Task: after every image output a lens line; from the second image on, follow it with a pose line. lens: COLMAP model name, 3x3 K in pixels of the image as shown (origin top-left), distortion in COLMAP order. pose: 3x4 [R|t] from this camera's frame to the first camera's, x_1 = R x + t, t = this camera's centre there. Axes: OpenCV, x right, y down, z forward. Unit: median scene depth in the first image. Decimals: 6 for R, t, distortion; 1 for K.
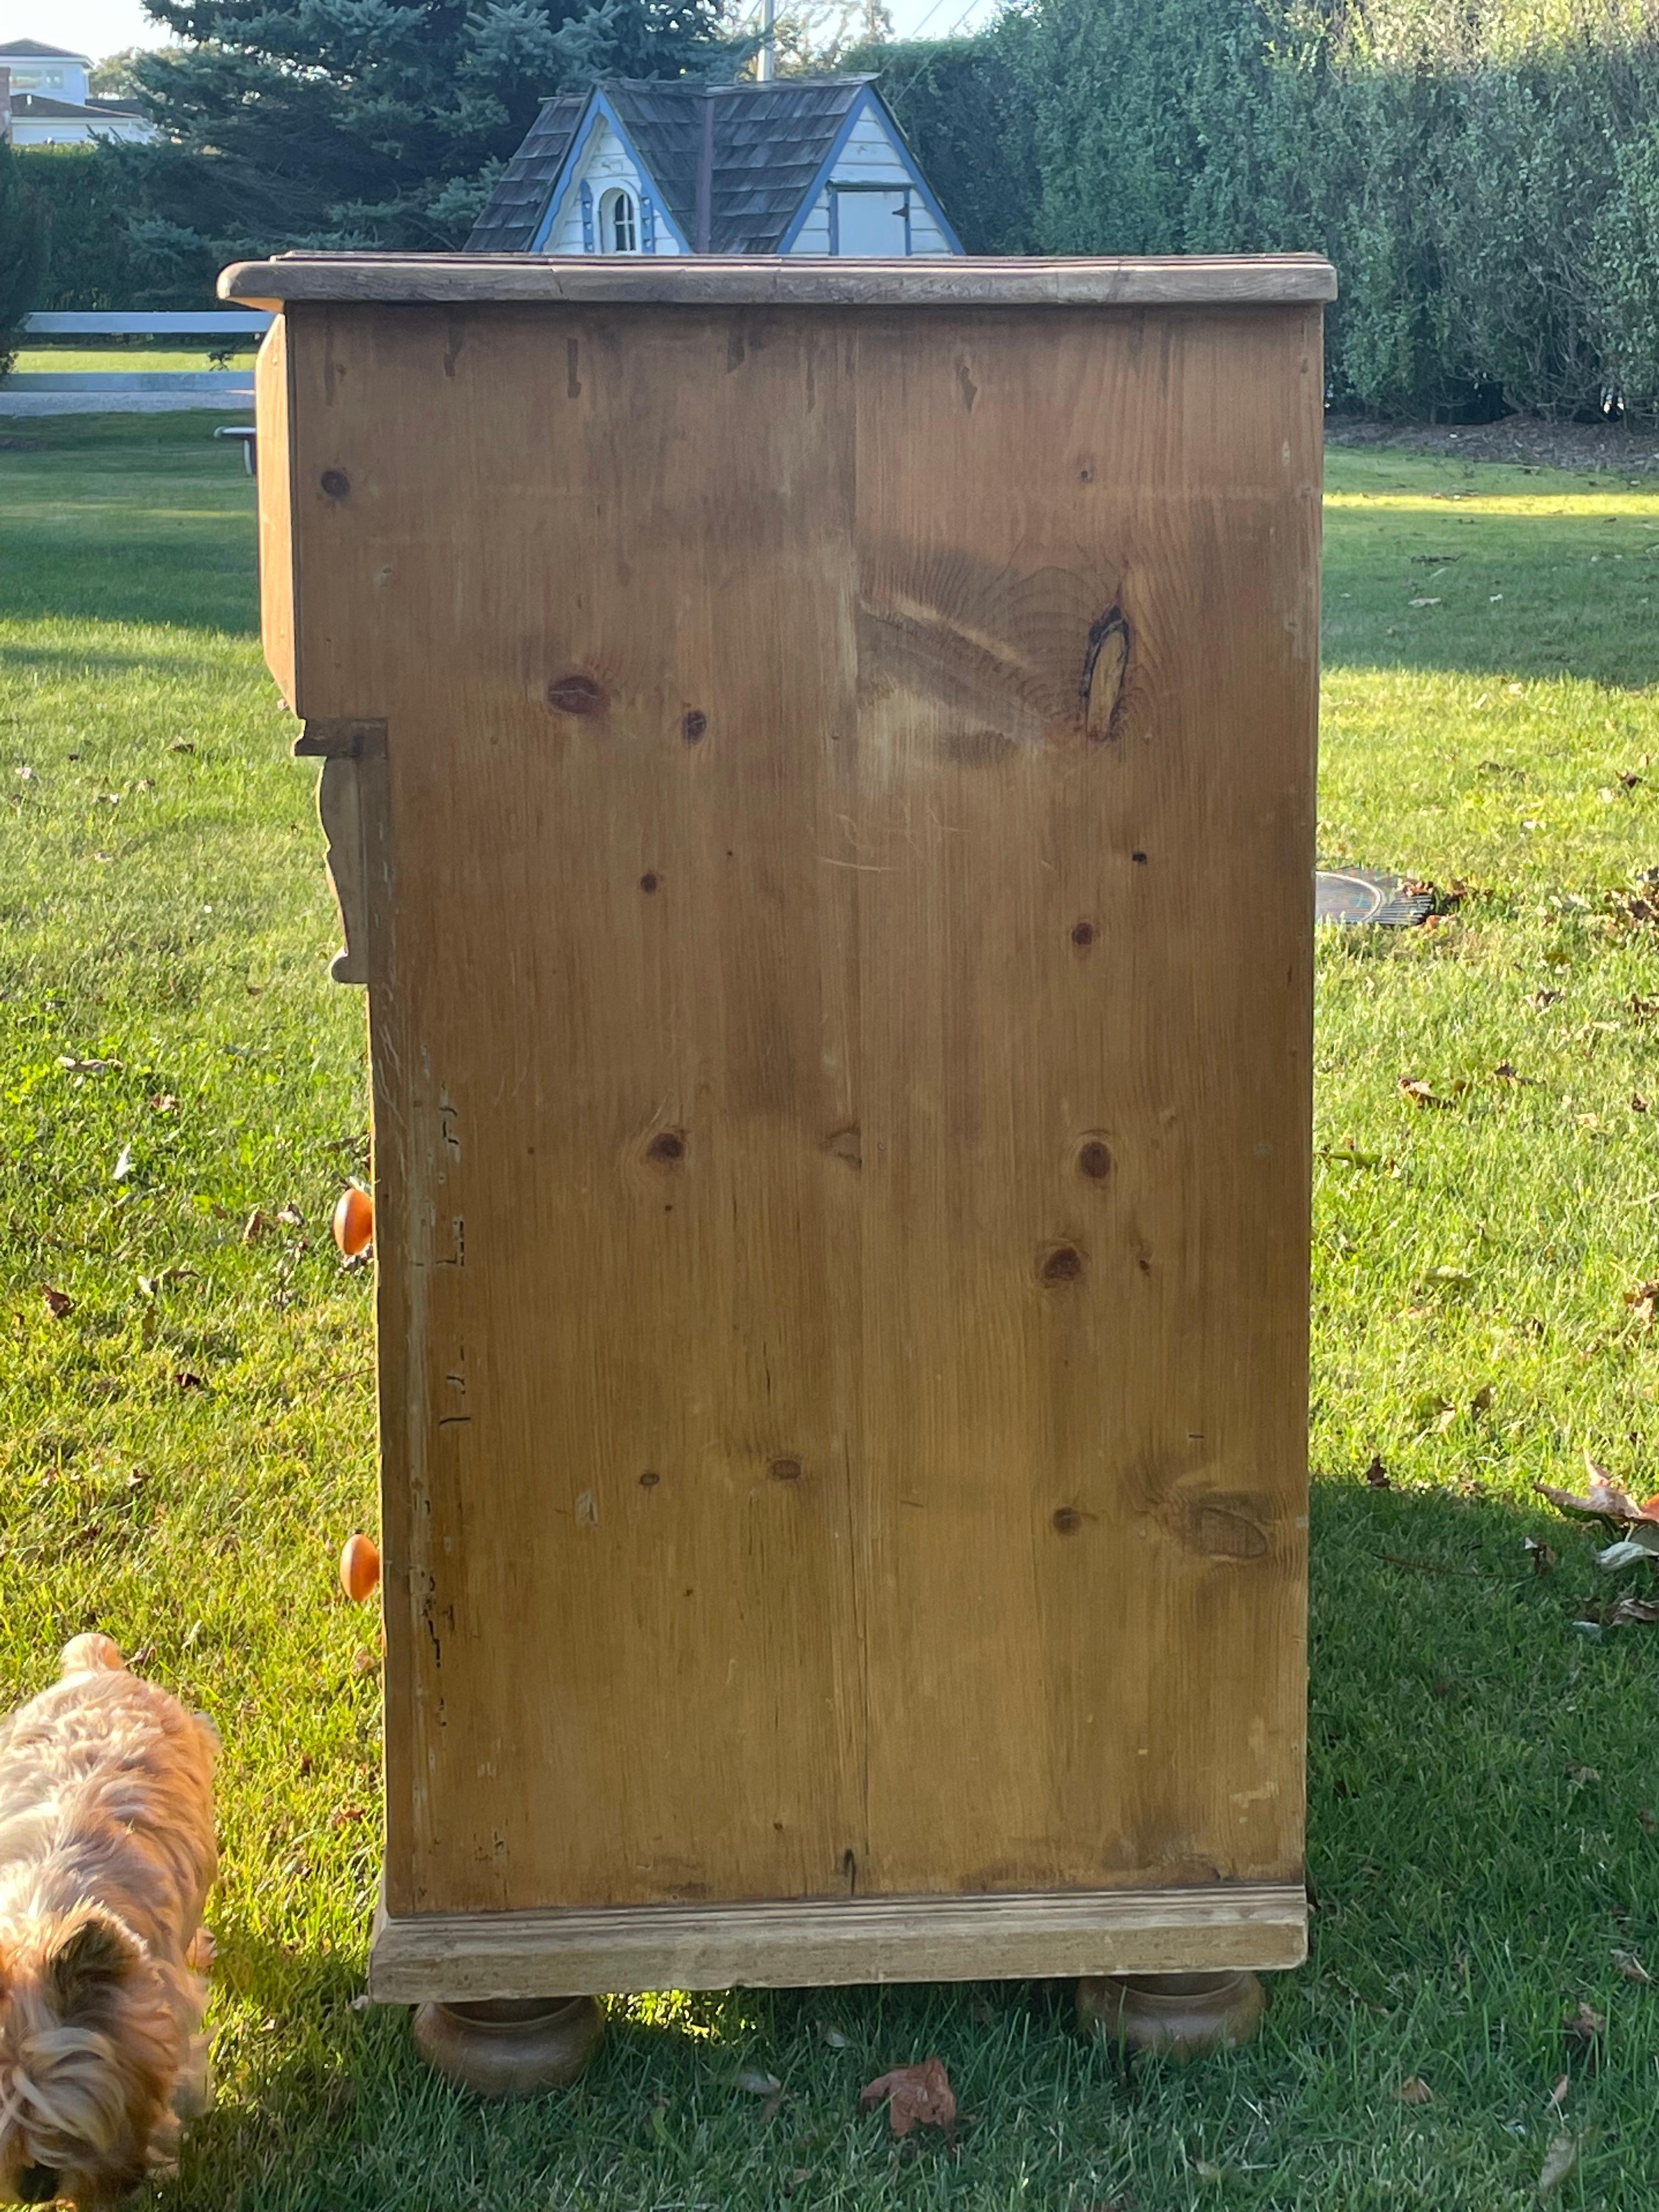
lens RADIAL K [[3511.4, 0, 845.2], [0, 3511.4, 1024.4], [0, 0, 1]] dist [0.117634, -0.154194]
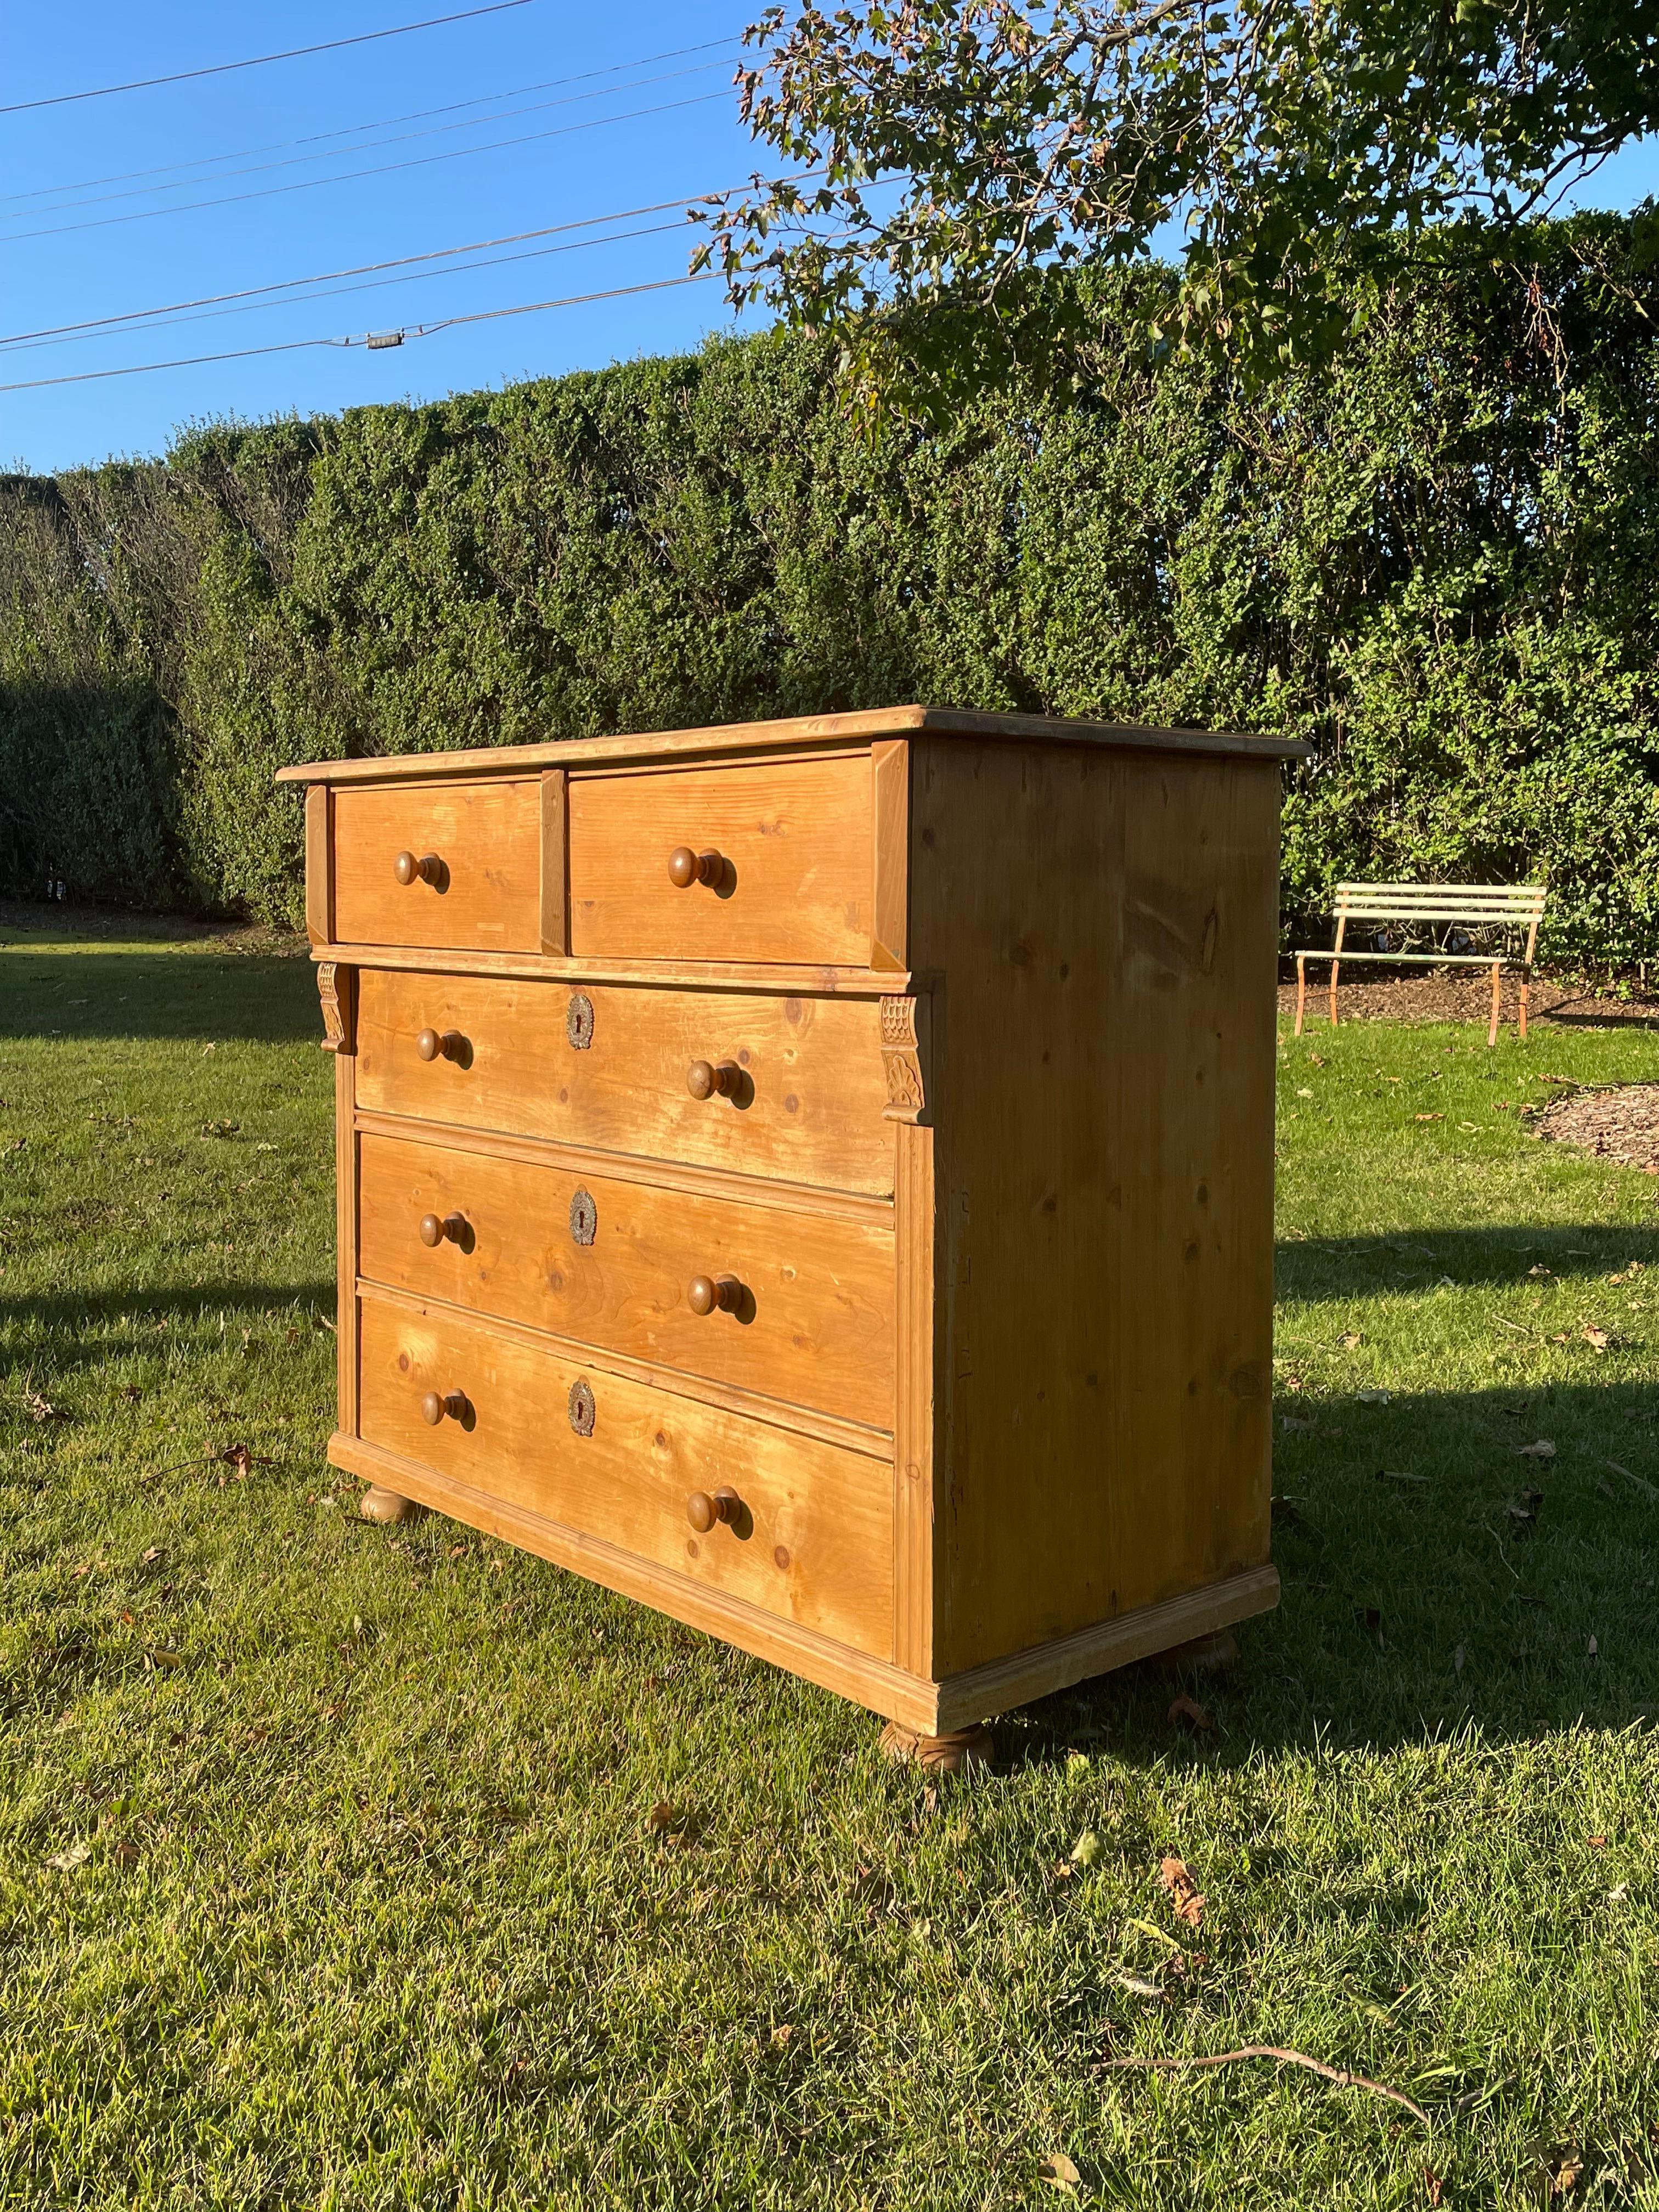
lens RADIAL K [[1997.8, 0, 847.9], [0, 1997.8, 1059.1], [0, 0, 1]] dist [0.107616, -0.126367]
pose [[0.796275, -0.046091, 0.603176, -0.735130], [0.103801, 0.992715, -0.061174, 0.012304], [-0.595962, 0.111321, 0.795259, 0.233383]]
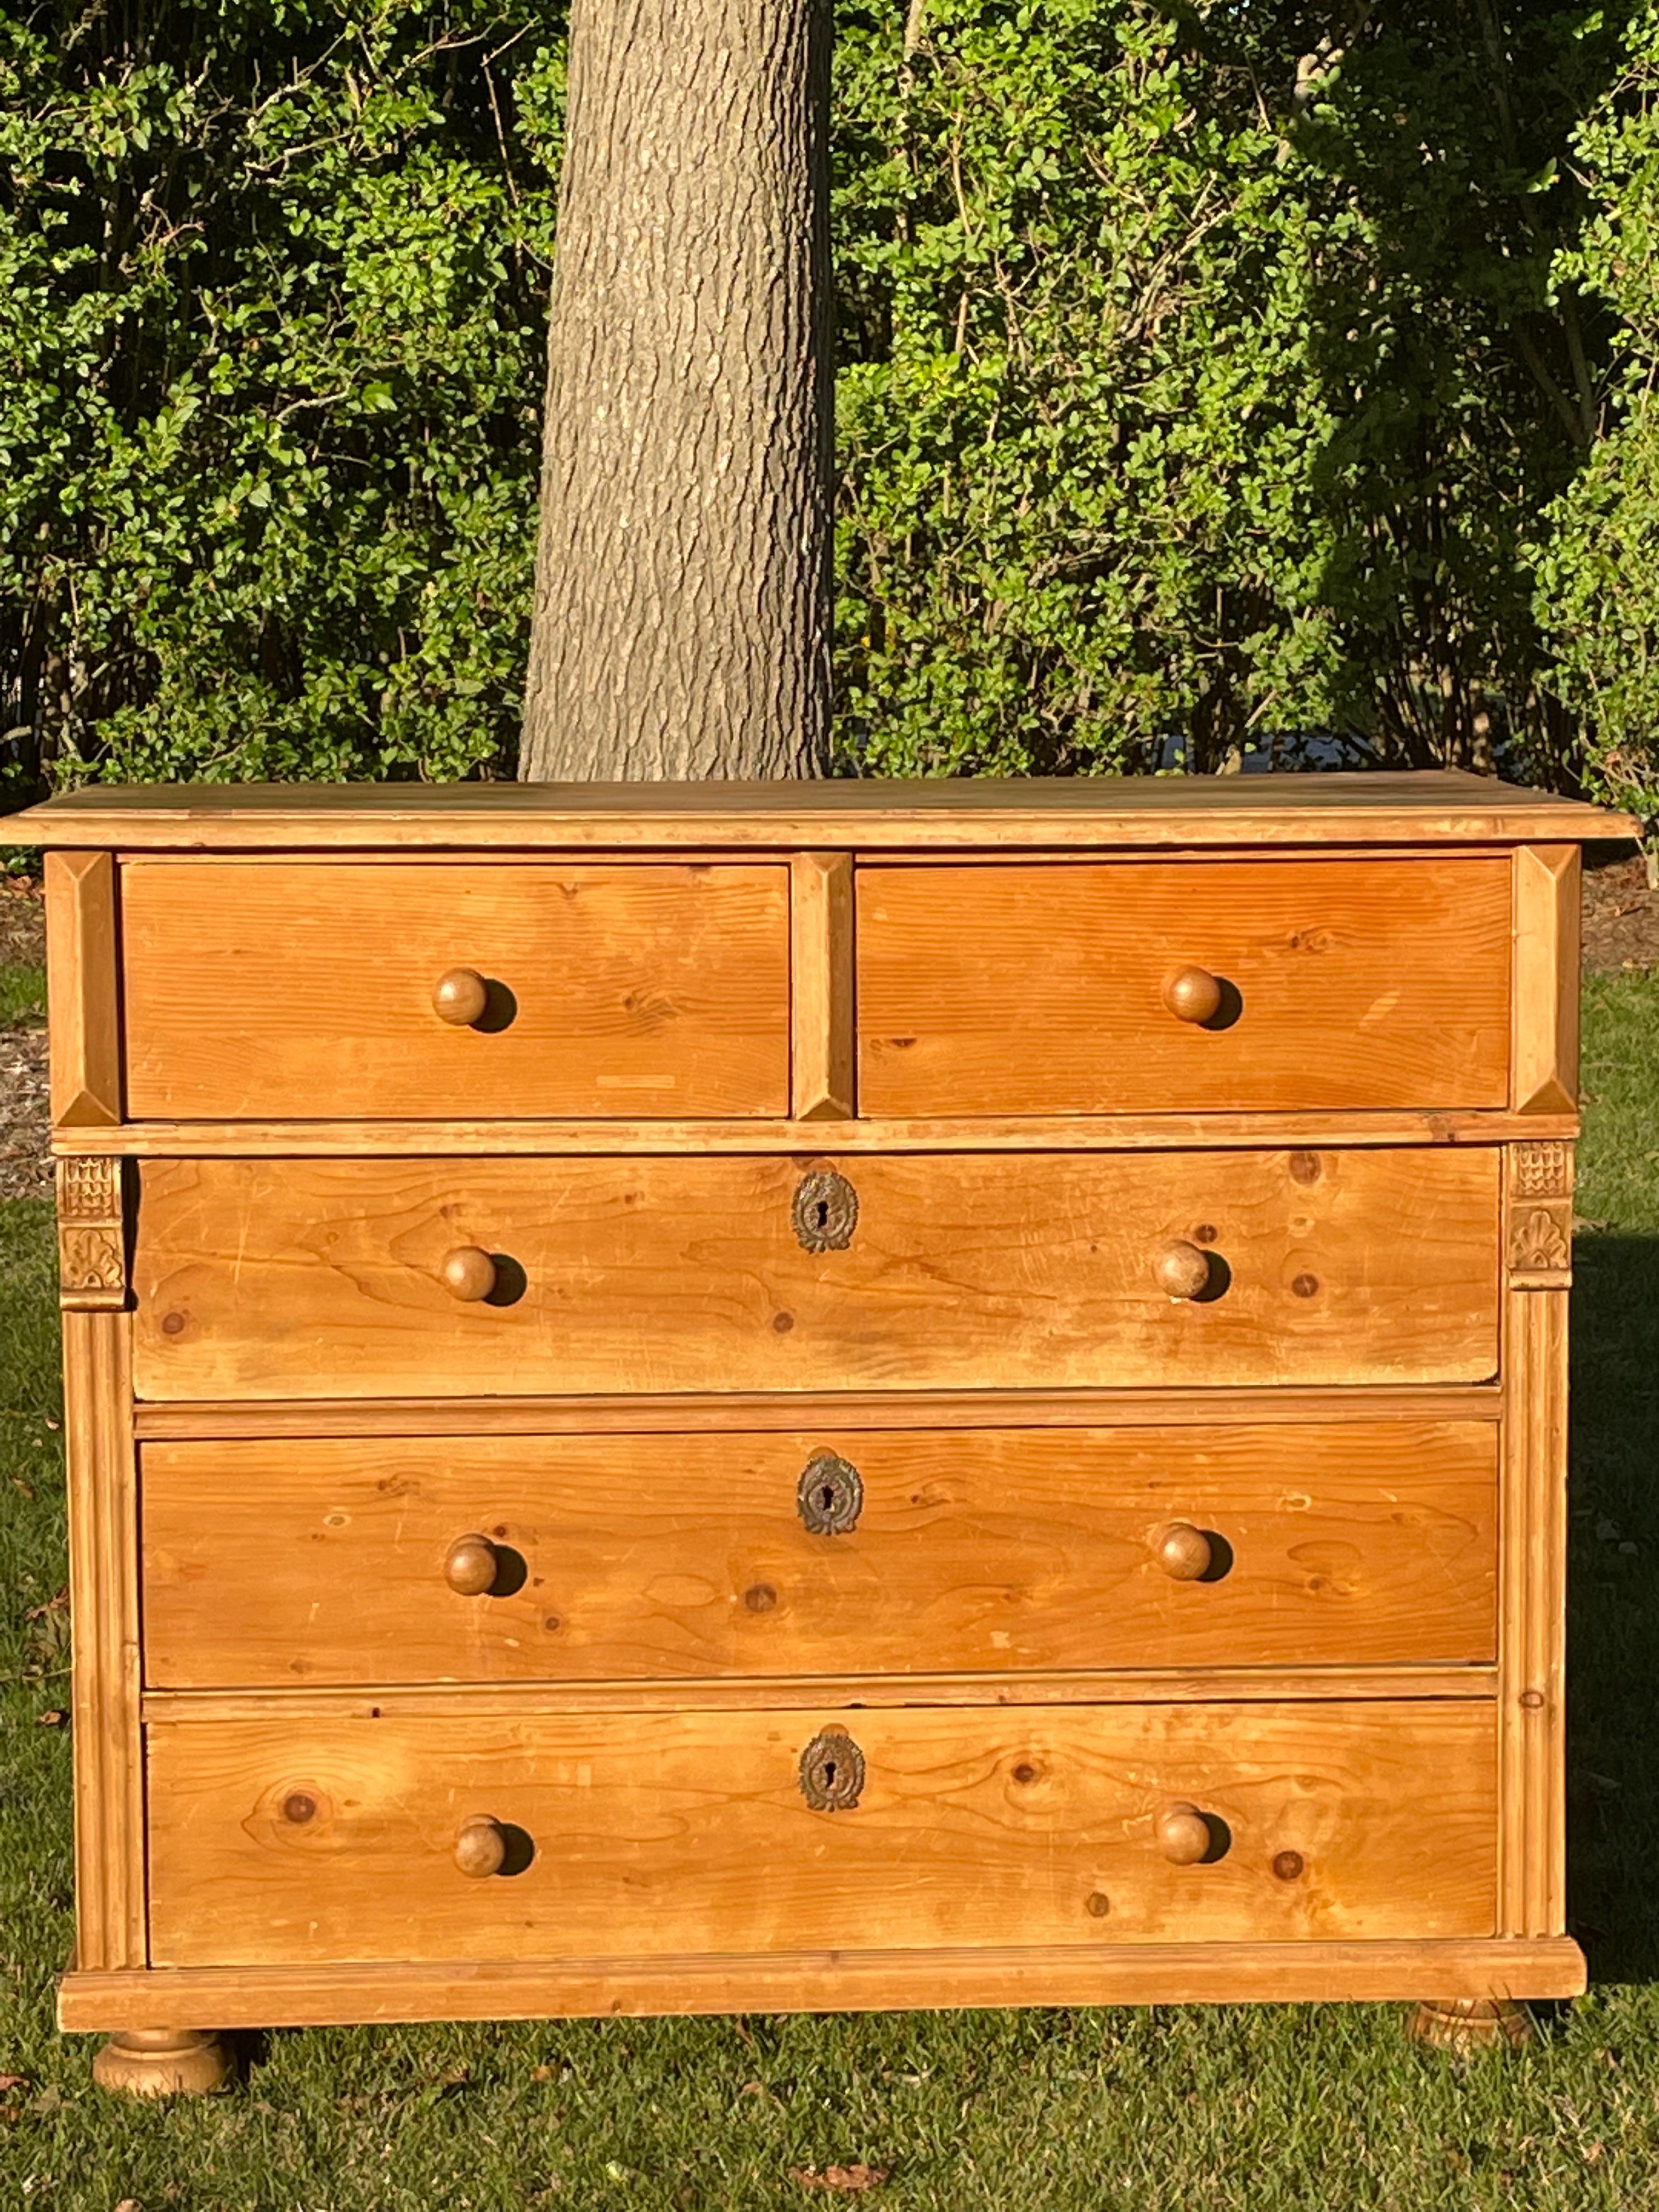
lens RADIAL K [[4693.5, 0, 842.2], [0, 4693.5, 1152.8], [0, 0, 1]] dist [0.137222, -0.371332]
pose [[0.008578, -0.131331, 0.991301, -2.010116], [0.179459, 0.975445, 0.127678, -0.358840], [-0.983728, 0.176803, 0.031936, 1.186546]]
